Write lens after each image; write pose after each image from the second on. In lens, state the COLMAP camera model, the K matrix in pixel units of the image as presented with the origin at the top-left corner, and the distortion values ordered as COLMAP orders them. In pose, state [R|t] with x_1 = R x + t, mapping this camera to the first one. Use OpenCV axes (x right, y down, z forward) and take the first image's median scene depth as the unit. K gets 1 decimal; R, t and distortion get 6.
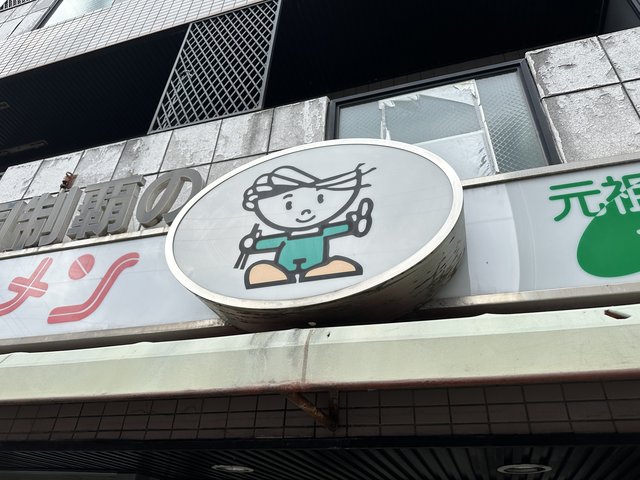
lens RADIAL K [[454.3, 0, 320.0], [0, 454.3, 240.0], [0, 0, 1]] dist [0.001704, 0.000038]
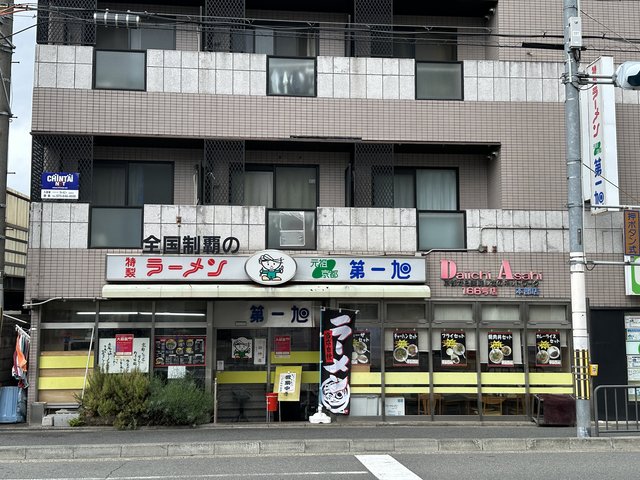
lens RADIAL K [[764.4, 0, 320.0], [0, 764.4, 240.0], [0, 0, 1]] dist [0.004916, 0.002482]
pose [[0.917518, -0.009222, 0.397586, -3.101087], [-0.191400, 0.866094, 0.461787, -4.622102], [-0.348606, -0.499796, 0.792892, -6.302156]]
